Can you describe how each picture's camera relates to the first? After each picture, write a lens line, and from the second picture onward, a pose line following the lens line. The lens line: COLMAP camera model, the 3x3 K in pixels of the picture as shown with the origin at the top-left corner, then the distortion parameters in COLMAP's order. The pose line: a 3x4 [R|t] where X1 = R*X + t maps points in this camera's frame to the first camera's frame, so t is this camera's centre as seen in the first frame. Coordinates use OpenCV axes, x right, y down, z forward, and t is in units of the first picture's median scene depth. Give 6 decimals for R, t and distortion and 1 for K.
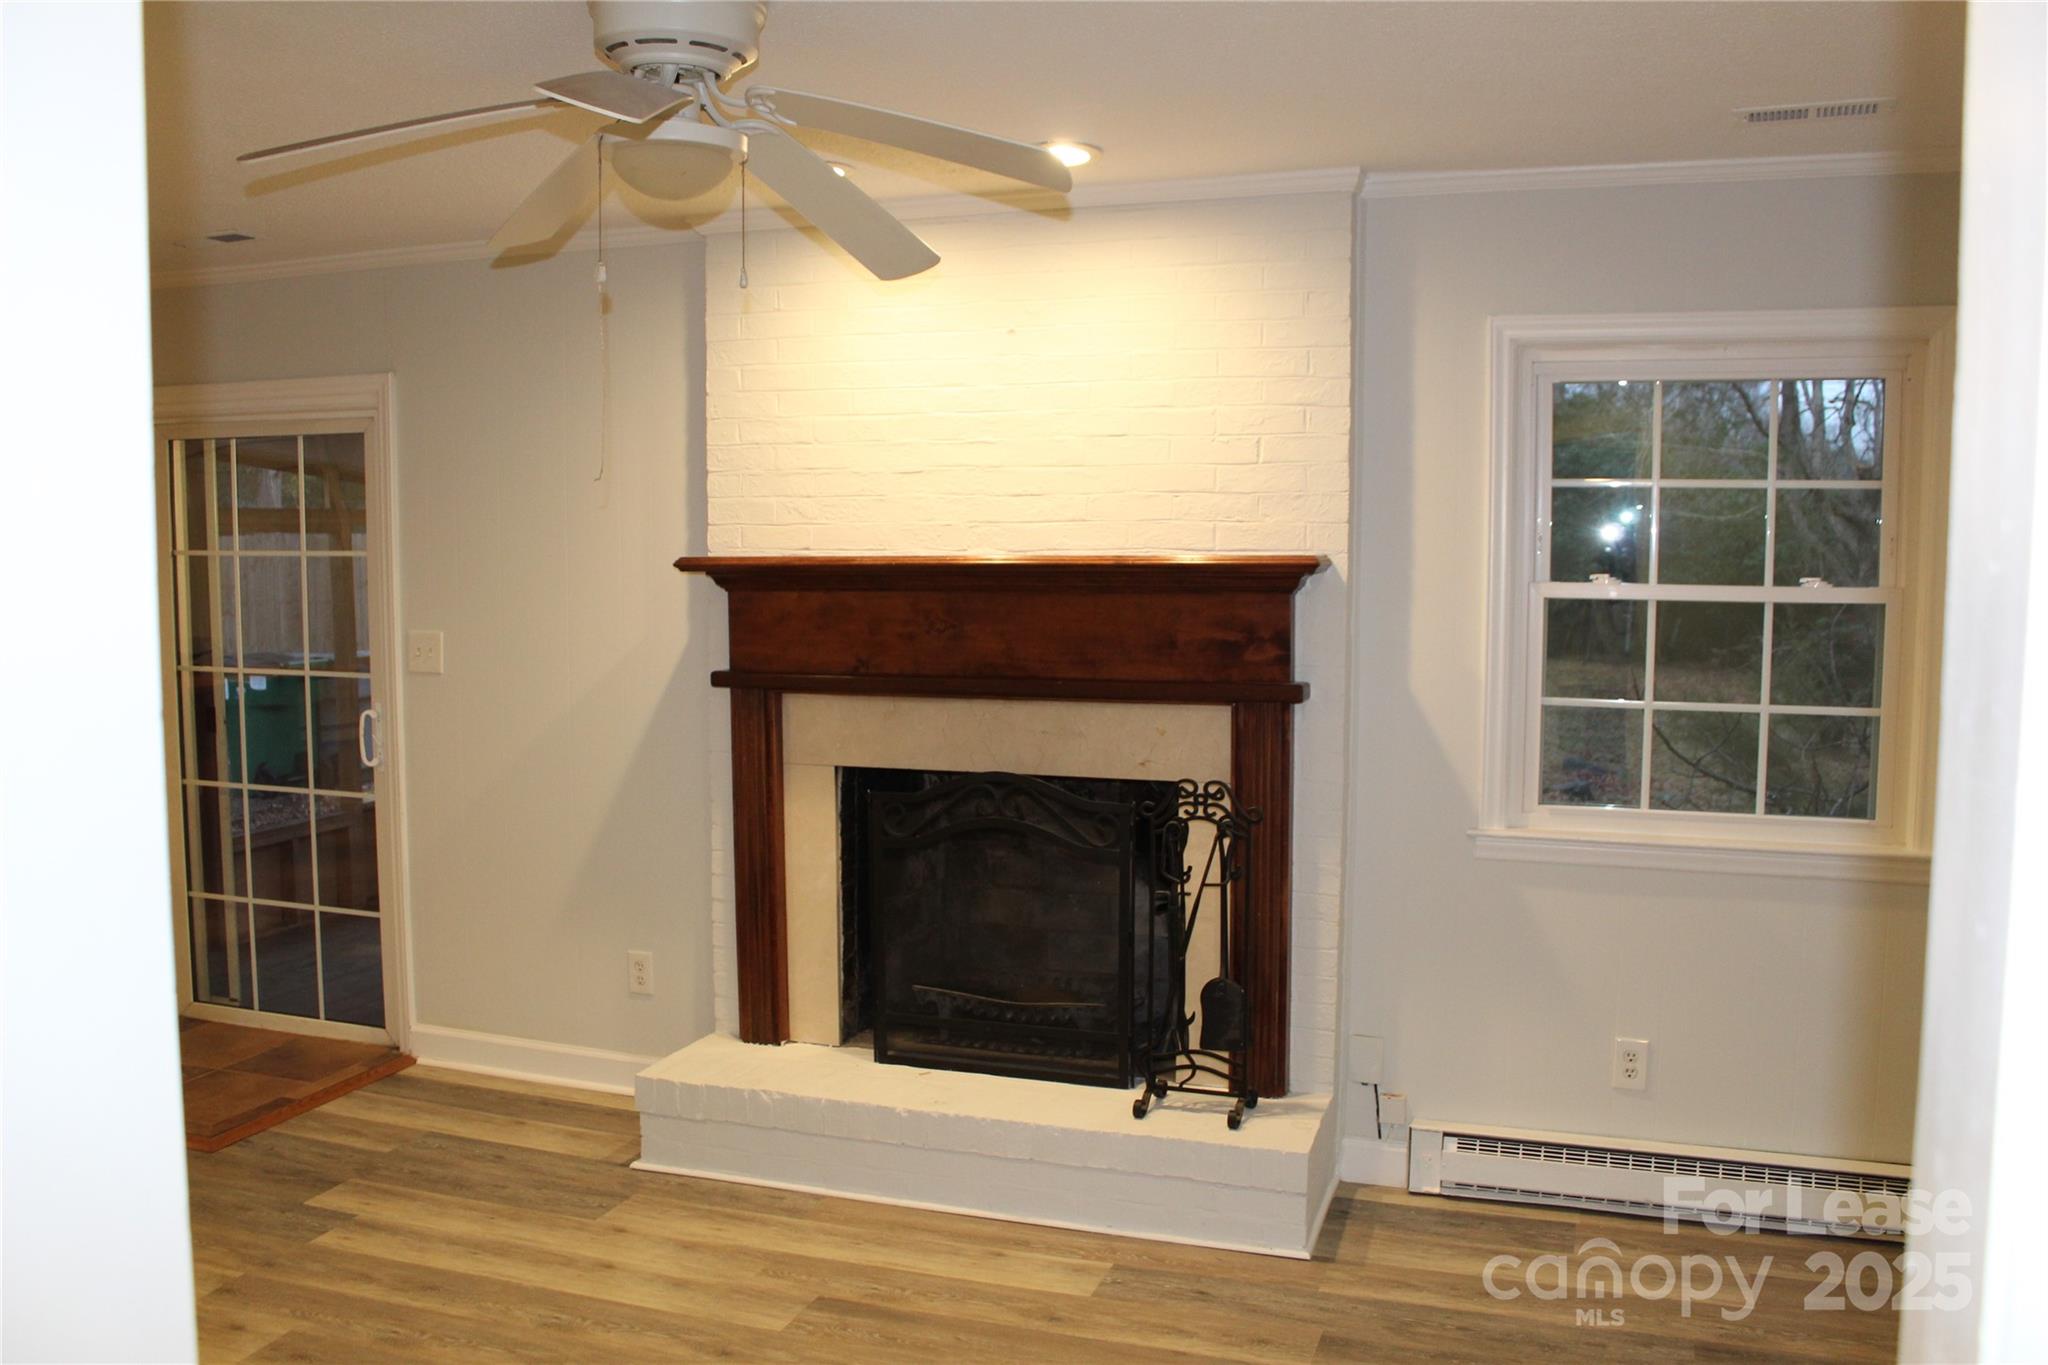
lens RADIAL K [[1699.8, 0, 1035.3], [0, 1699.8, 693.5], [0, 0, 1]] dist [-0.141473, 0.097216]
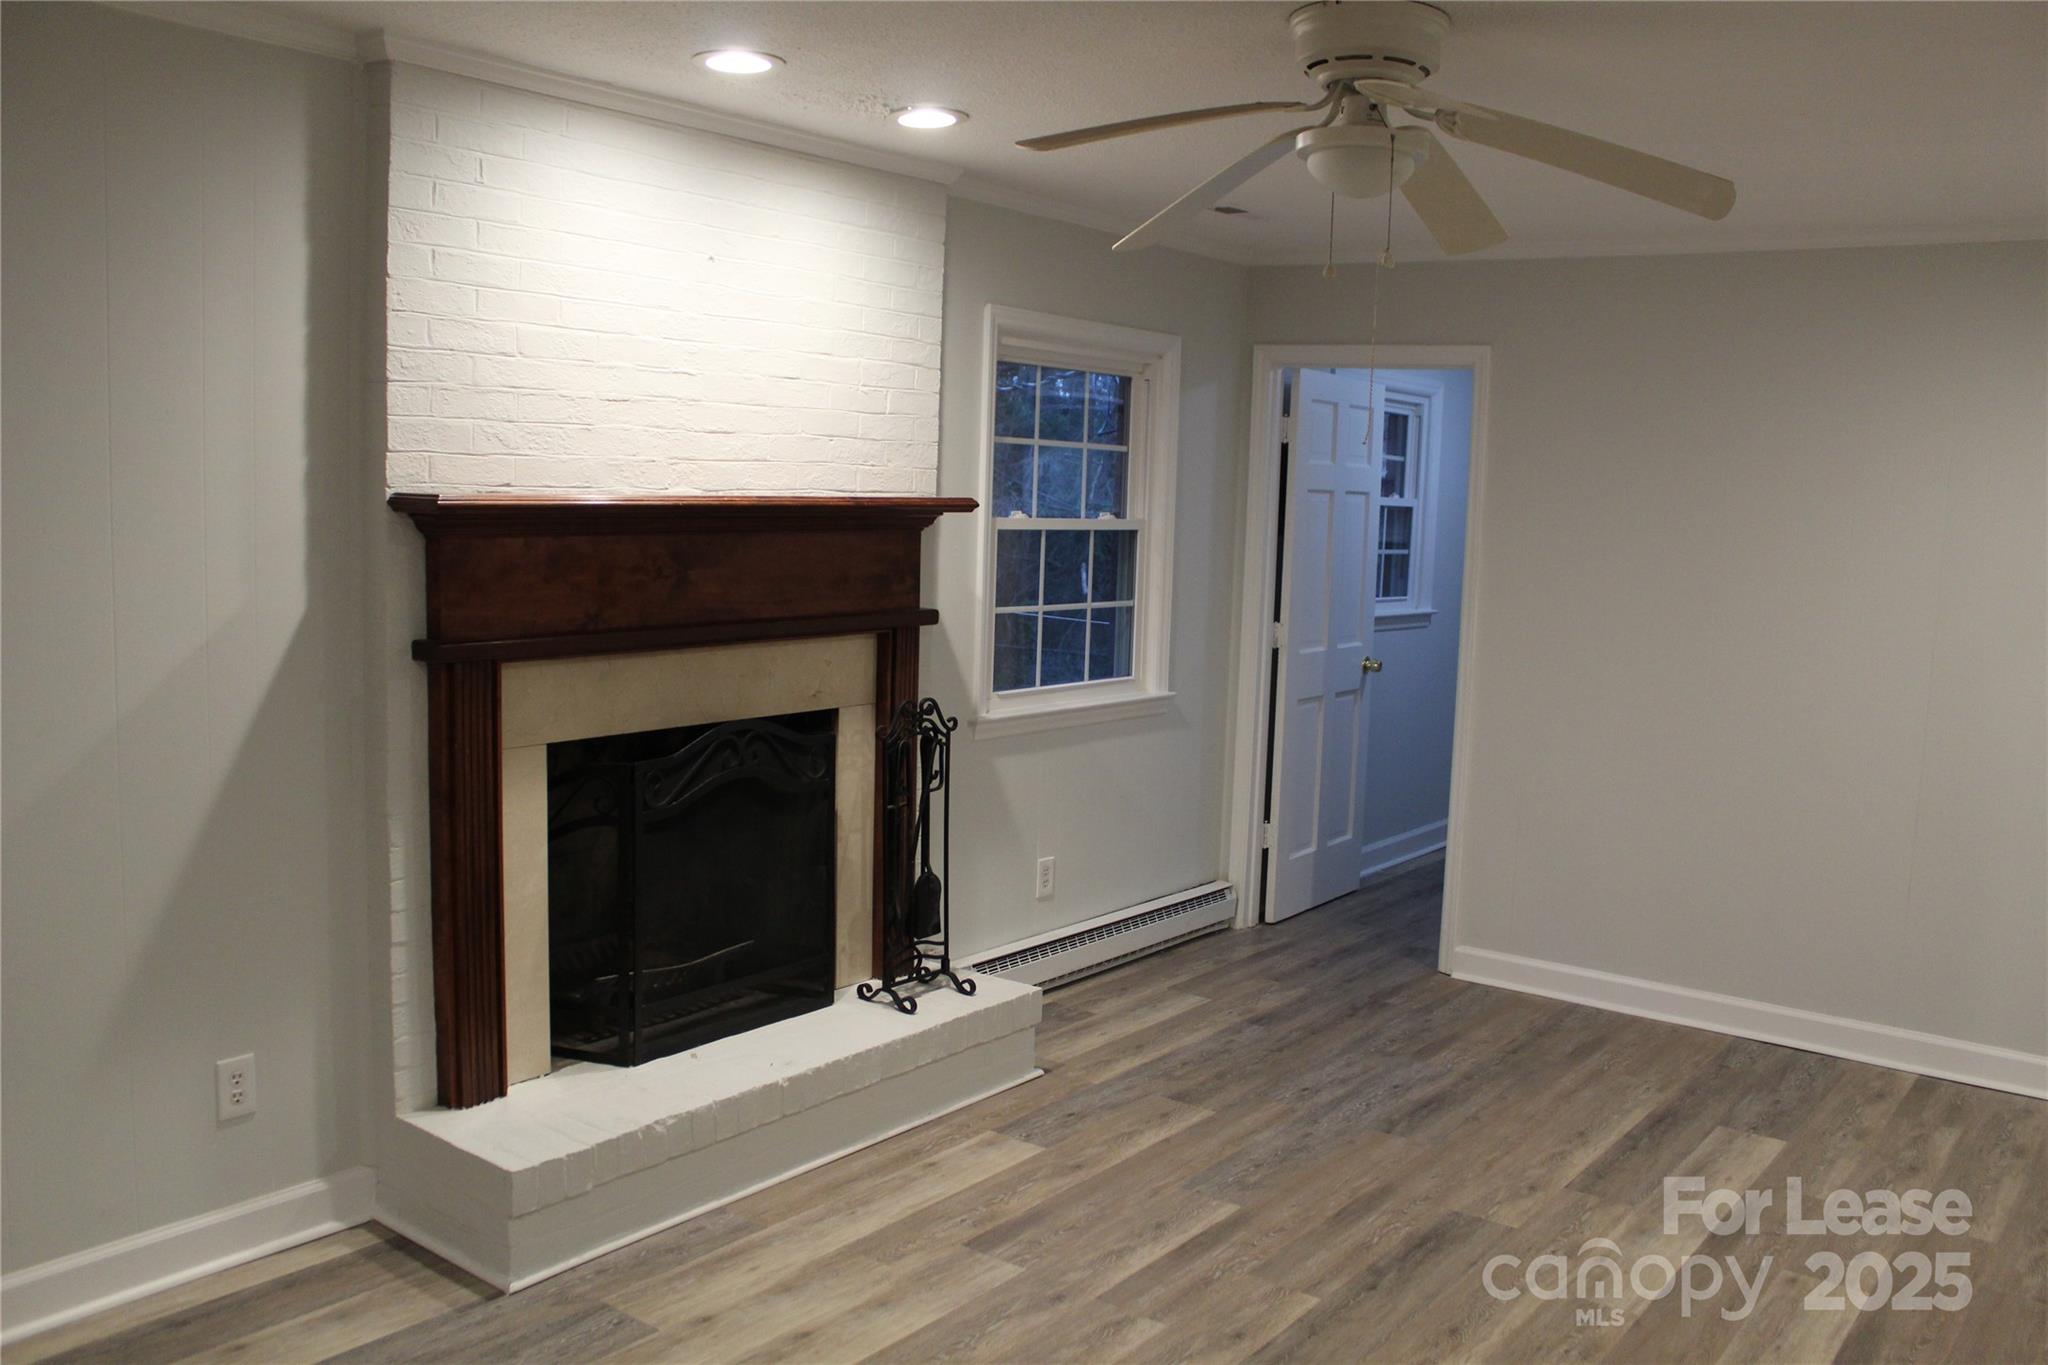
lens RADIAL K [[1699.8, 0, 1025.6], [0, 1699.8, 681.3], [0, 0, 1]] dist [-0.141473, 0.097216]
pose [[0.325898, -0.099026, 0.940204, -0.886053], [0.054172, 0.994821, 0.086001, -0.050628], [-0.943852, 0.022906, 0.329575, 0.539329]]
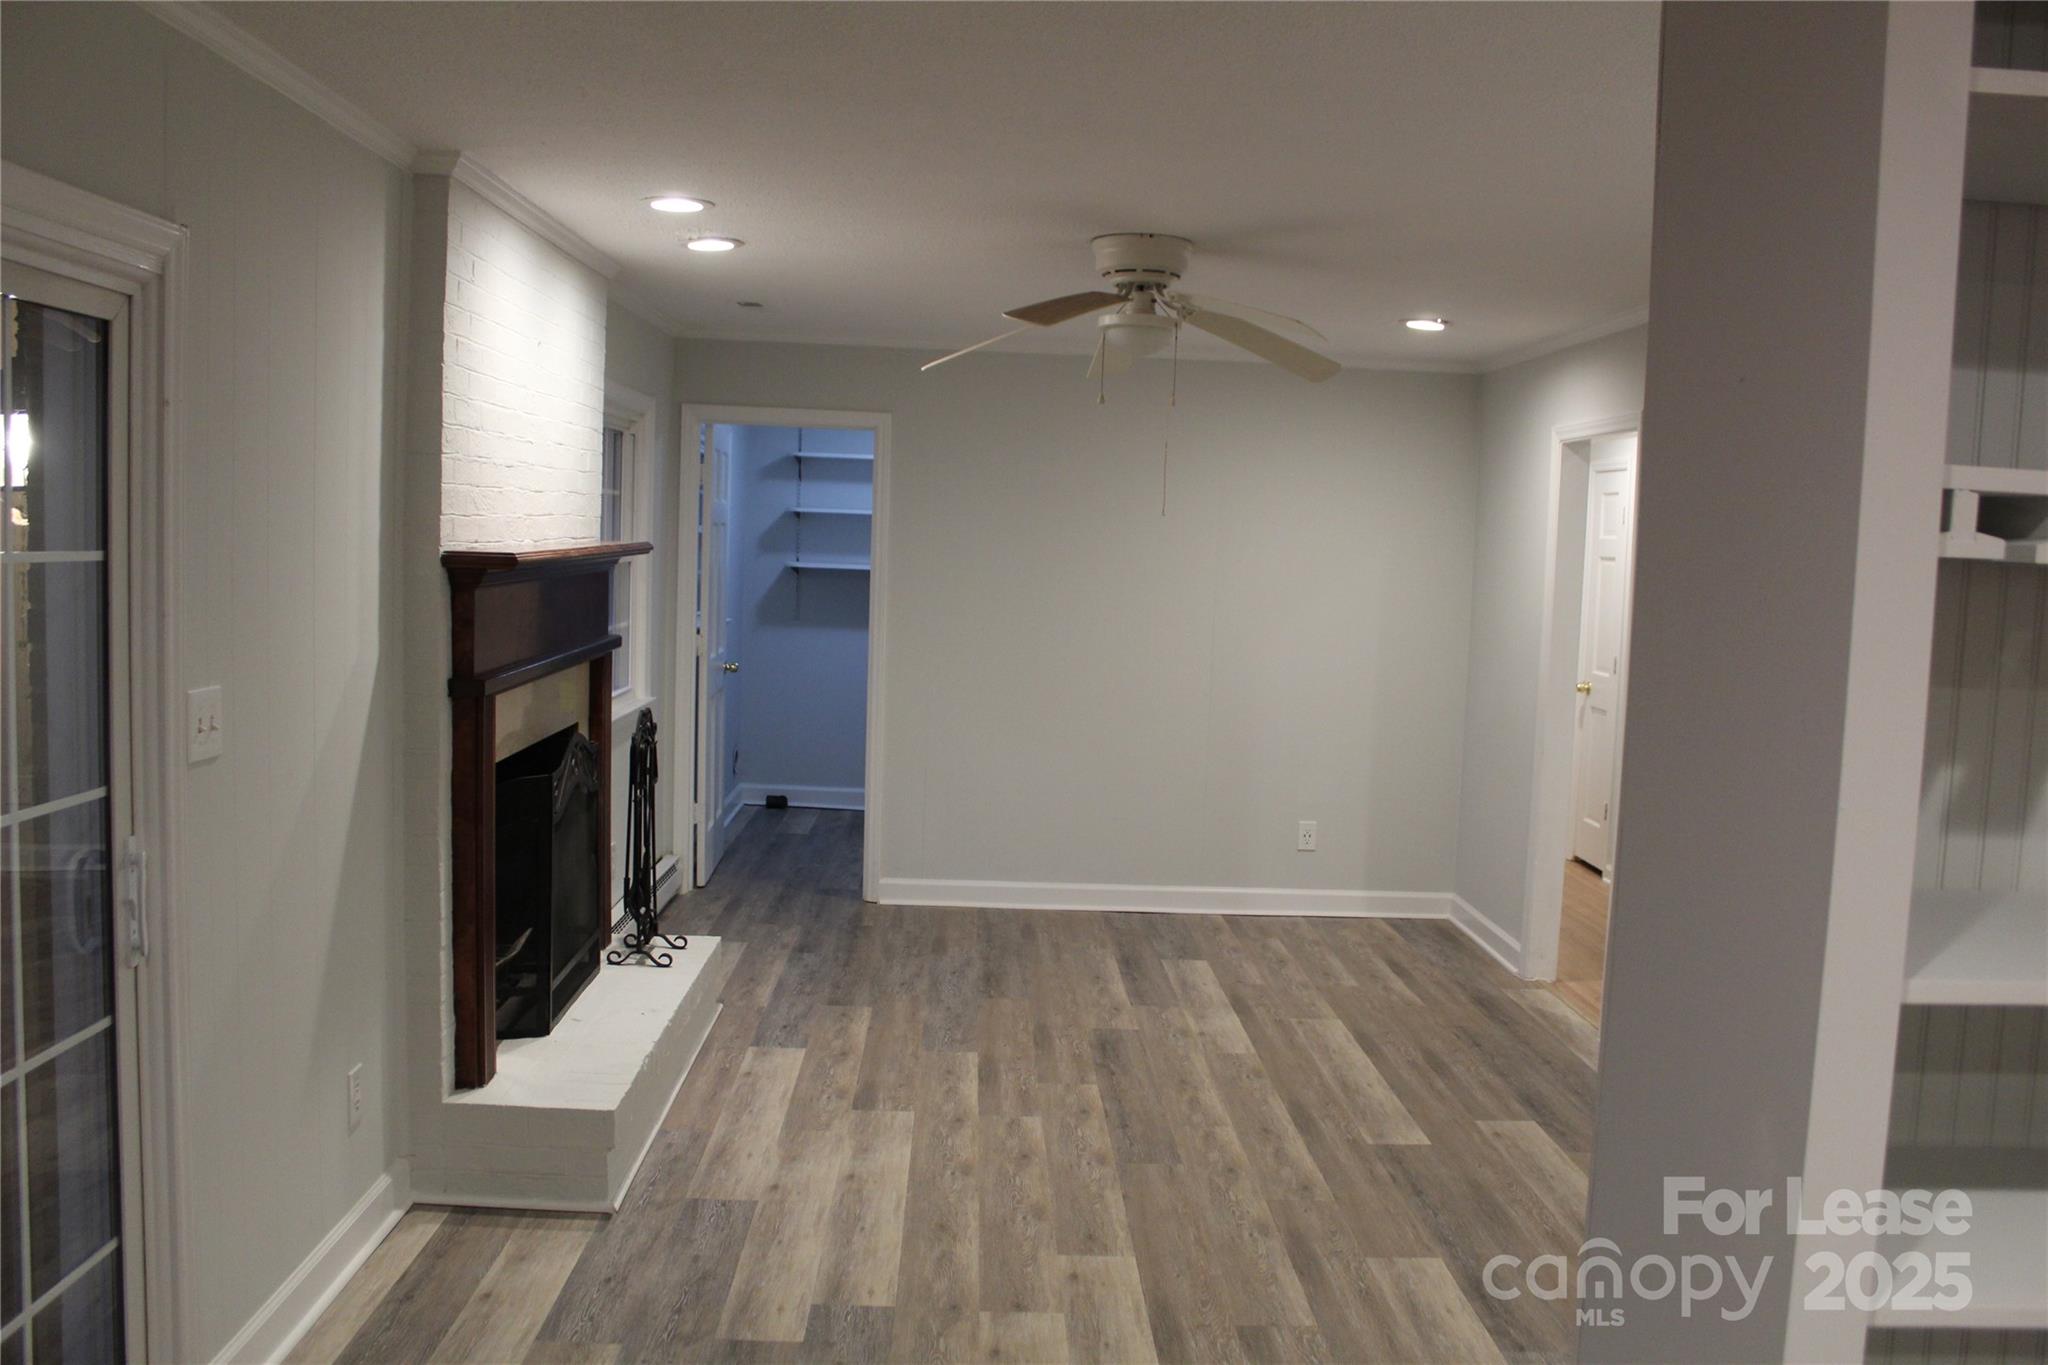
lens RADIAL K [[1699.8, 0, 1020.9], [0, 1699.8, 677.5], [0, 0, 1]] dist [-0.141473, 0.097216]
pose [[-0.343621, -0.095595, 0.934230, -1.202771], [0.048374, 0.991683, 0.119267, -0.114983], [-0.937862, 0.086175, -0.336139, 1.117106]]
